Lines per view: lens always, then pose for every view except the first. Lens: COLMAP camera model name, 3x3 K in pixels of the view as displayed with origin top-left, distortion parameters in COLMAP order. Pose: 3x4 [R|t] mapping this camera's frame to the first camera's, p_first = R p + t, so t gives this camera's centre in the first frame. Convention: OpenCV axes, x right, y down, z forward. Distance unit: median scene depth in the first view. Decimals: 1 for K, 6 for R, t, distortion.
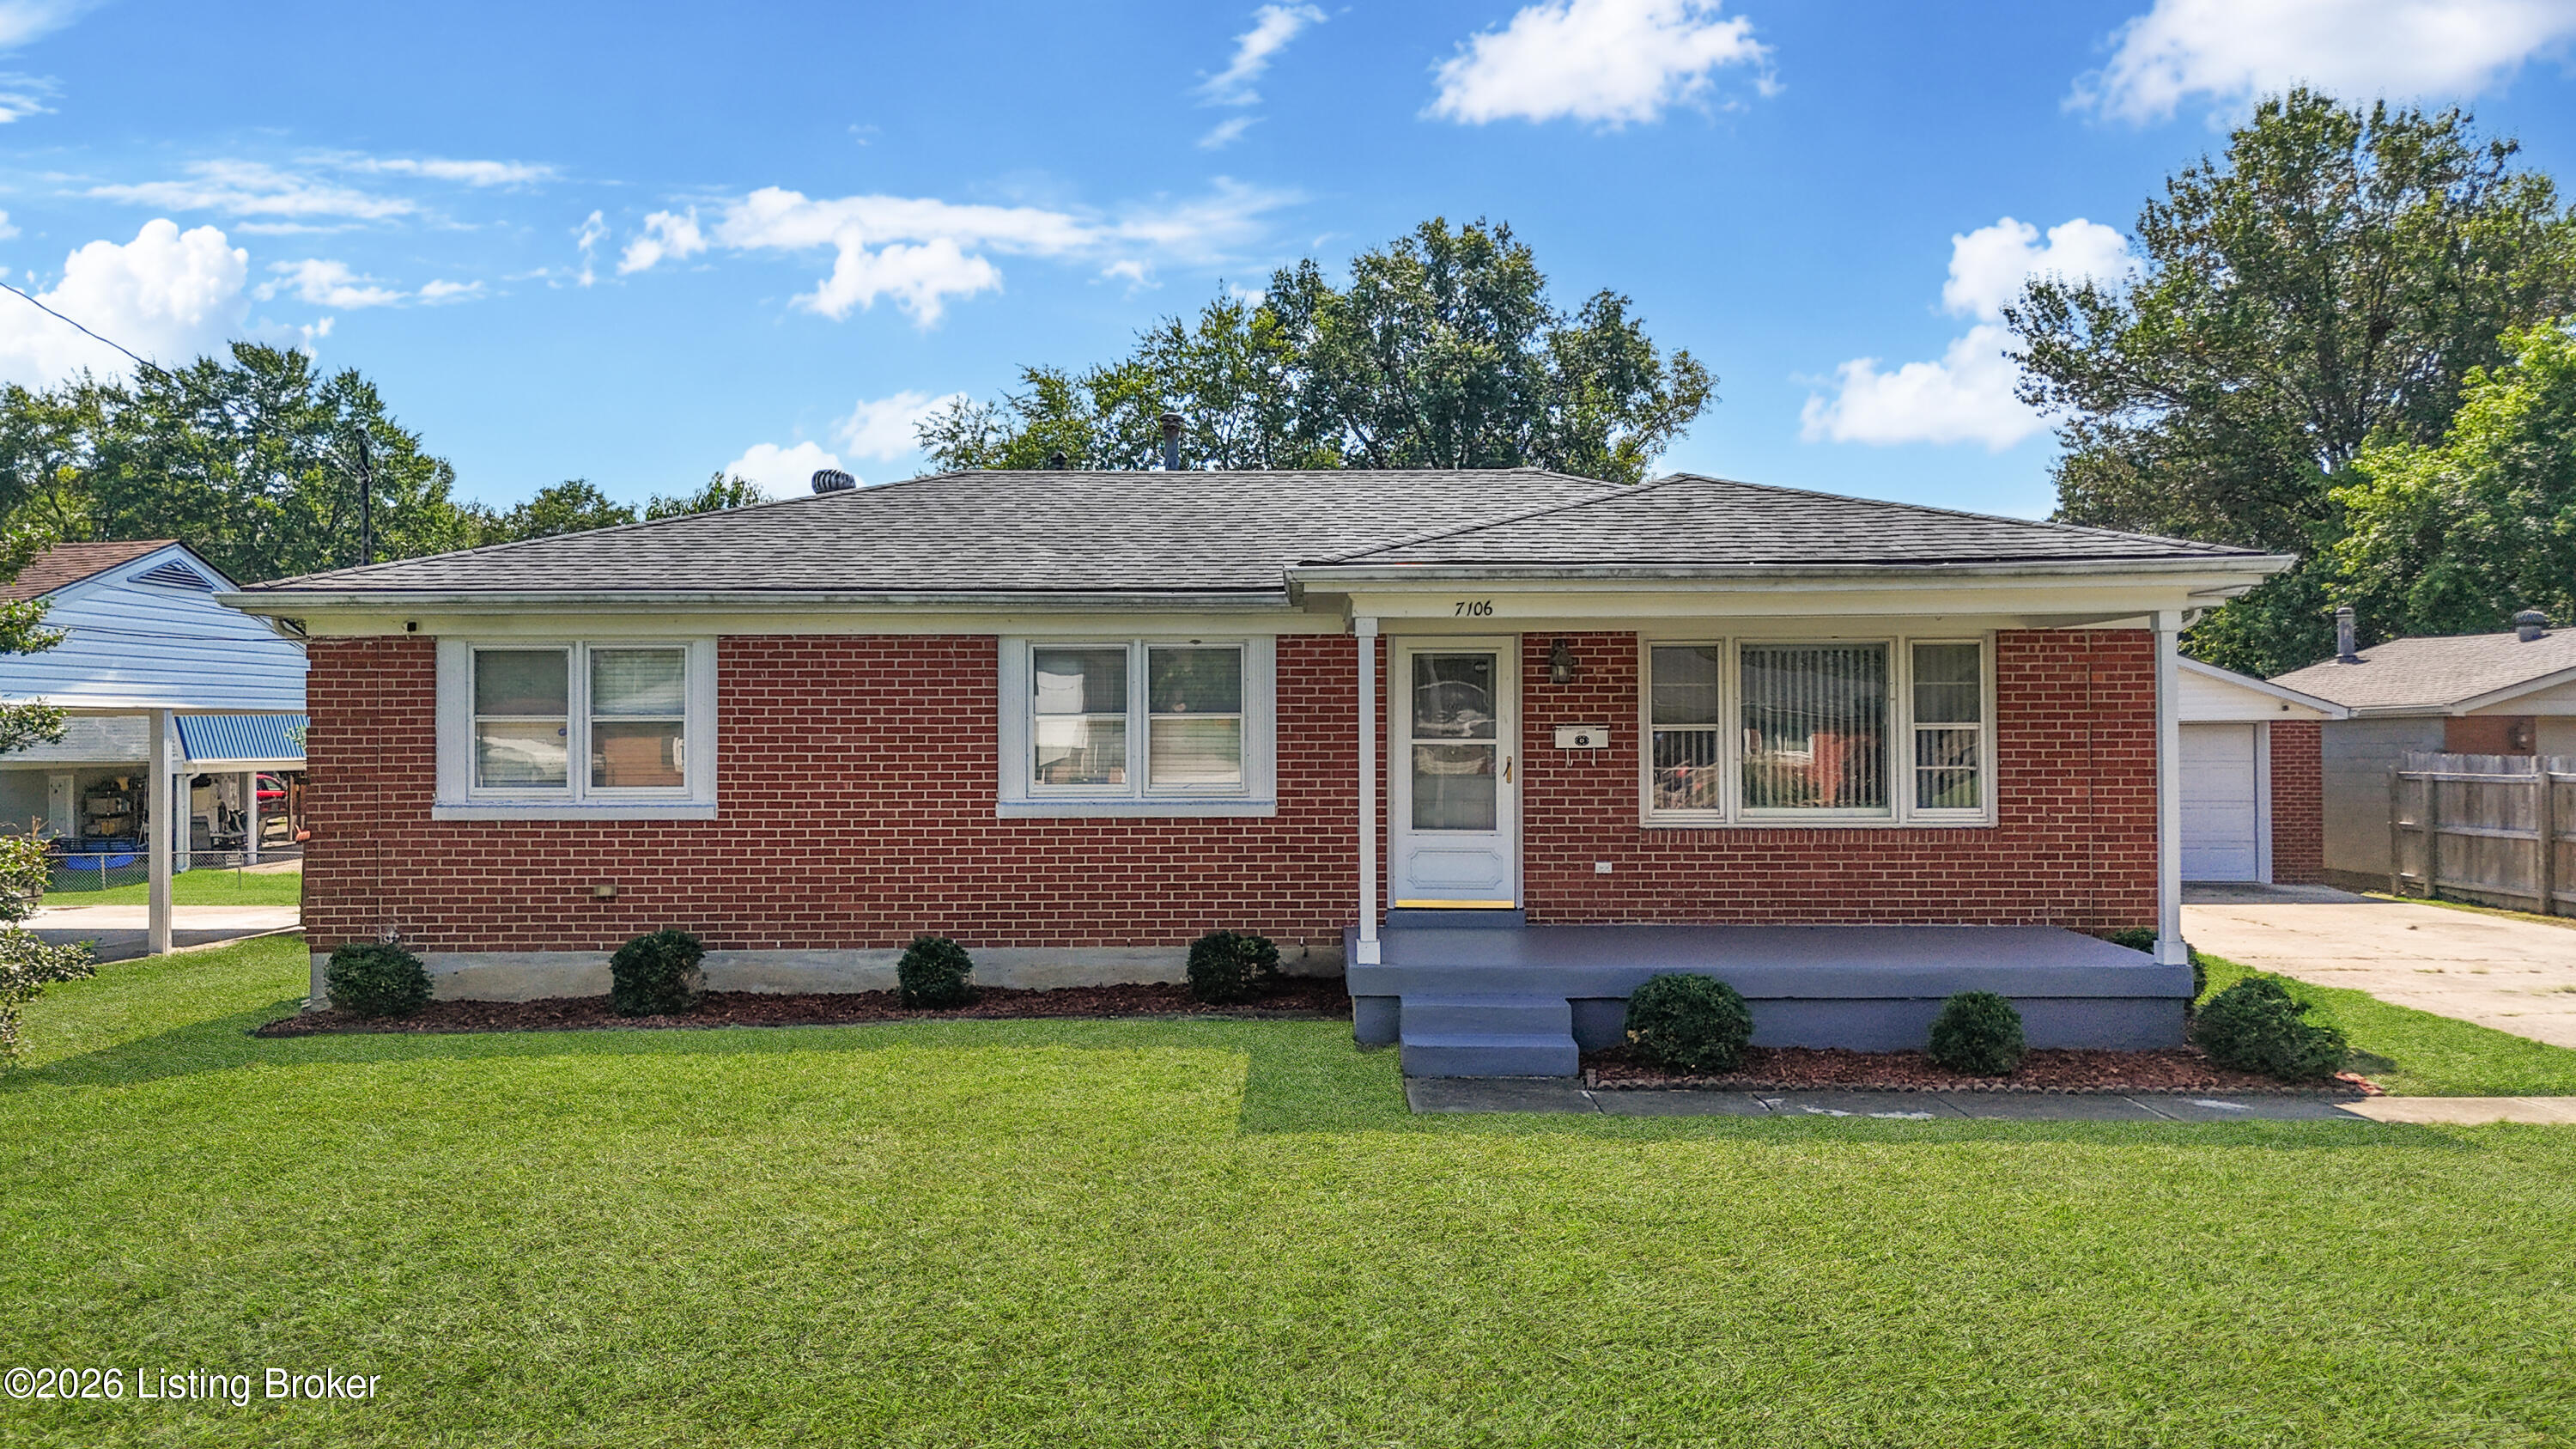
lens RADIAL K [[1903.4, 0, 1336.0], [0, 1903.4, 757.9], [0, 0, 1]] dist [0.072737, -0.057023]
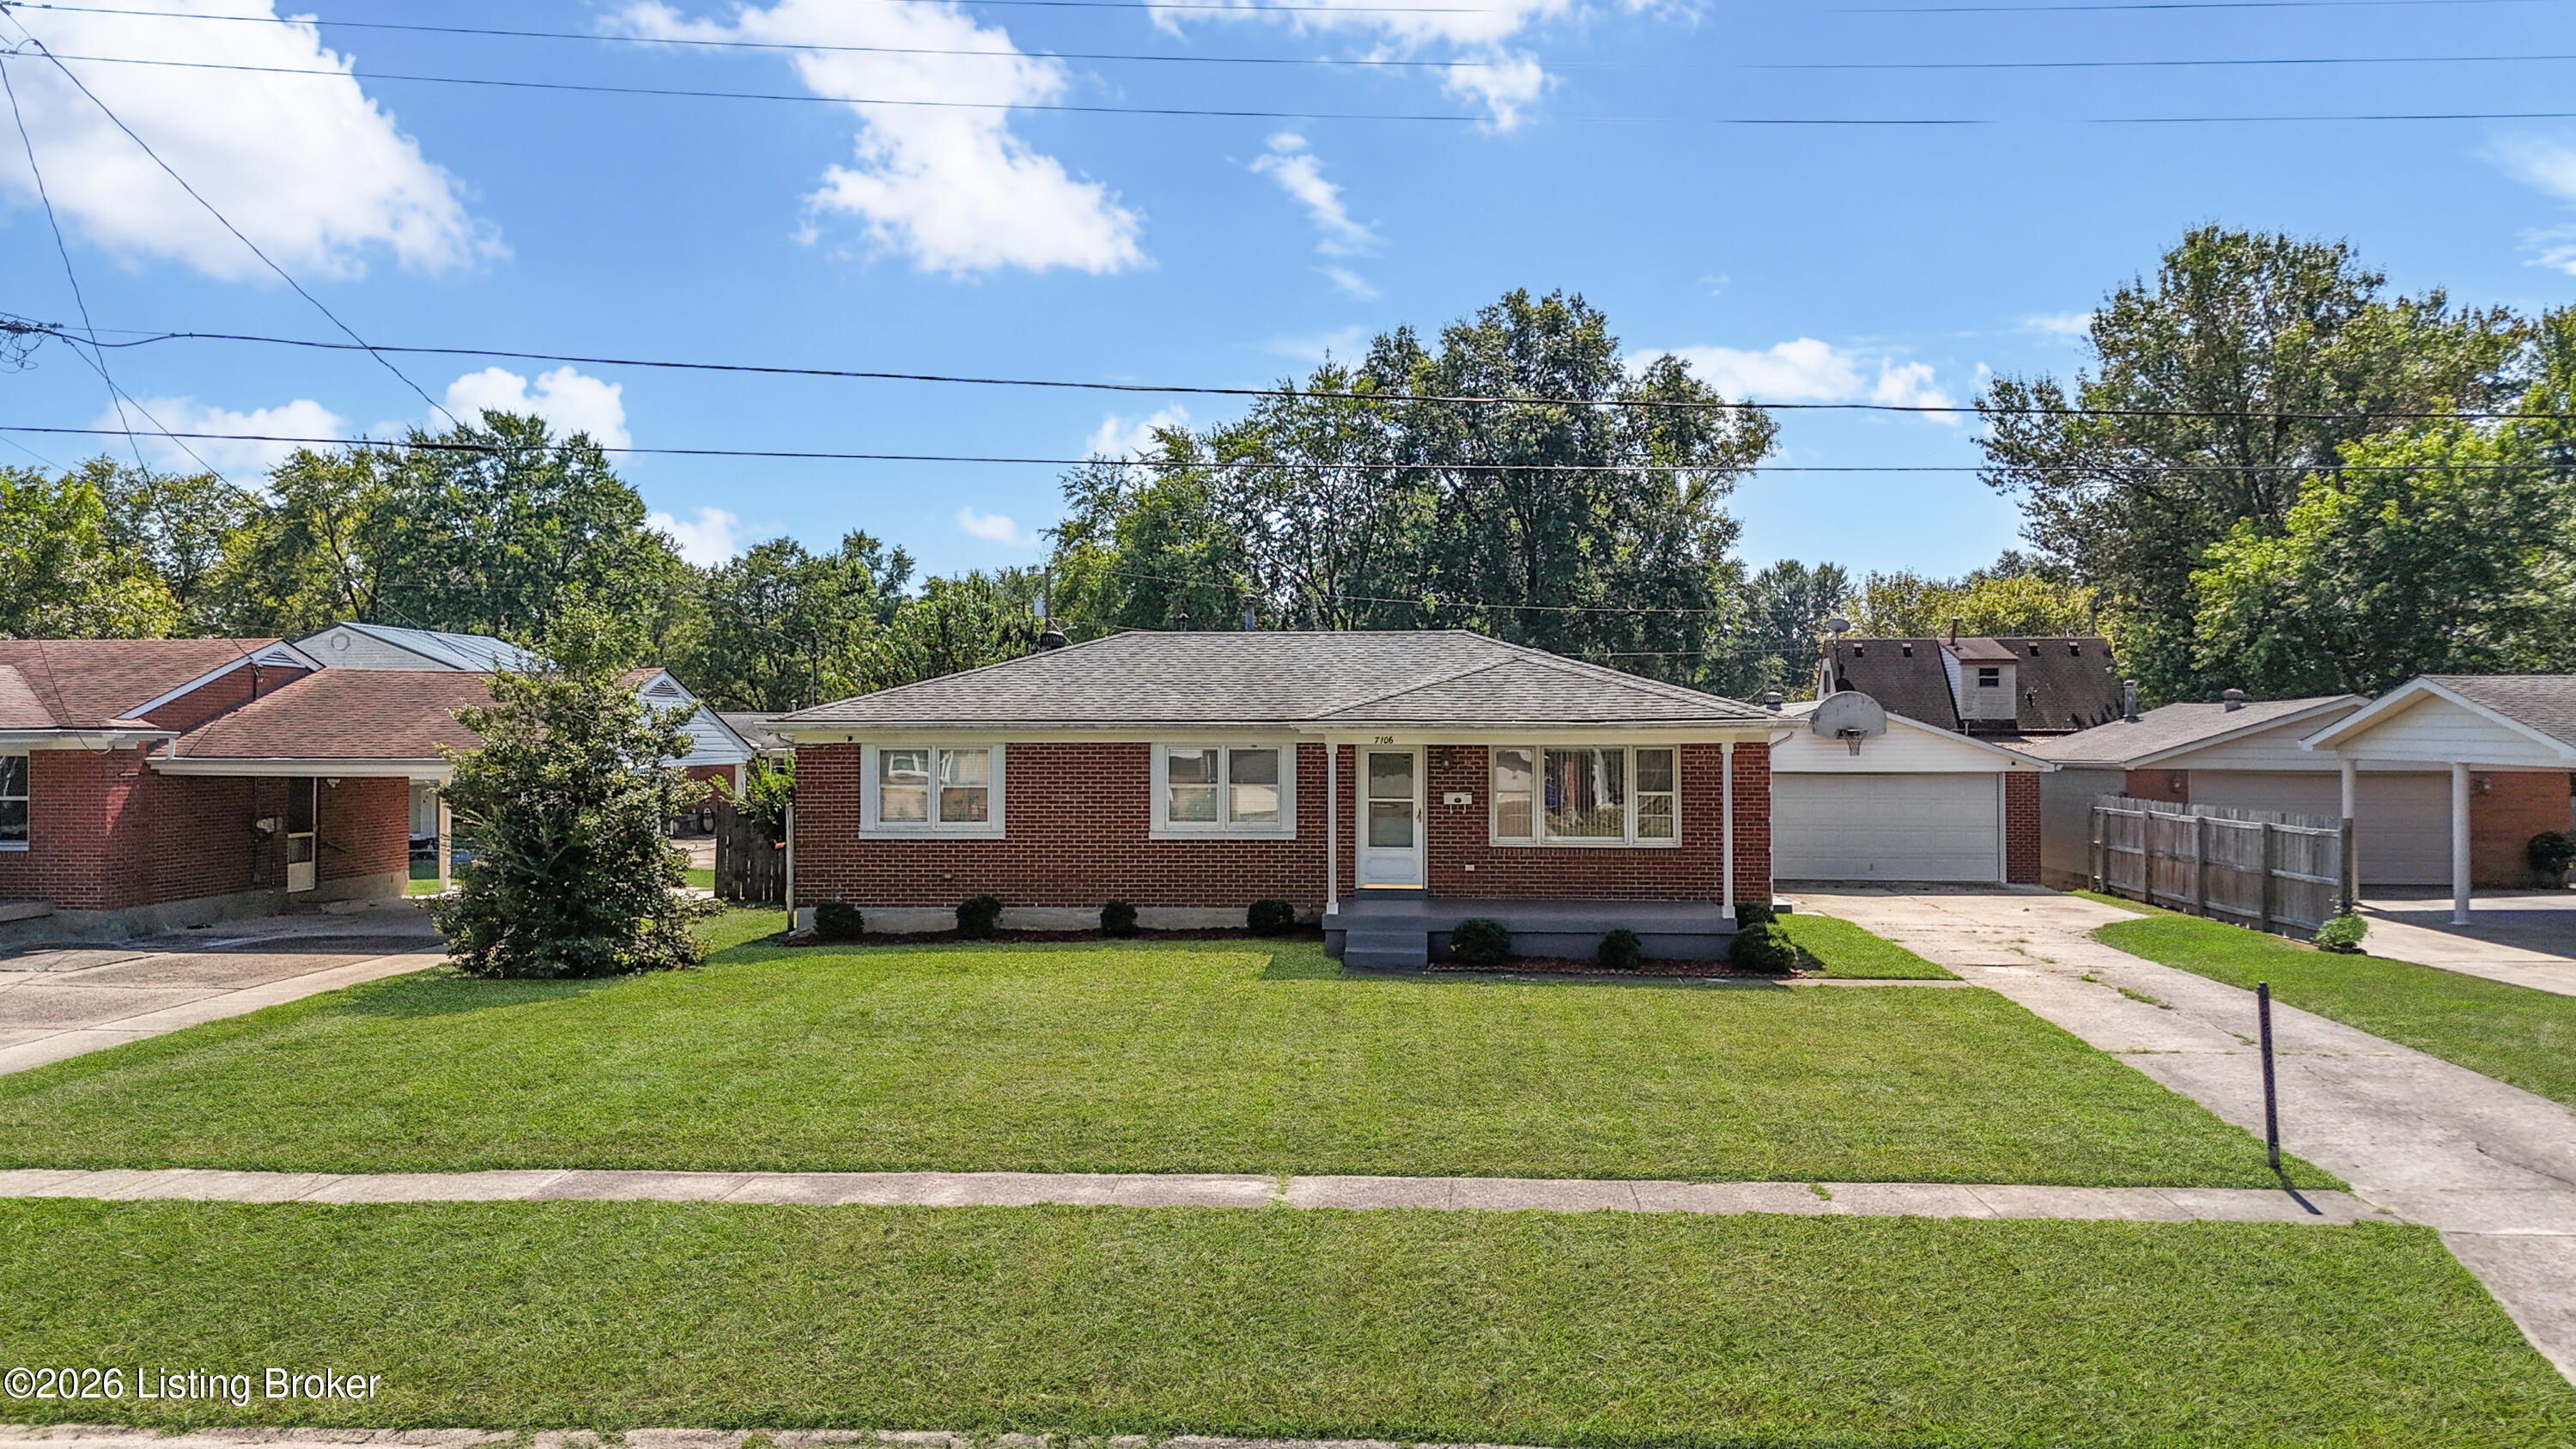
lens RADIAL K [[1903.4, 0, 1336.0], [0, 1903.4, 757.9], [0, 0, 1]] dist [0.072737, -0.057023]
pose [[0.997924, 0.003866, -0.064280, 0.043691], [-0.003868, 0.999993, 0.000097, -0.017118], [0.064280, 0.000152, 0.997932, -0.297776]]
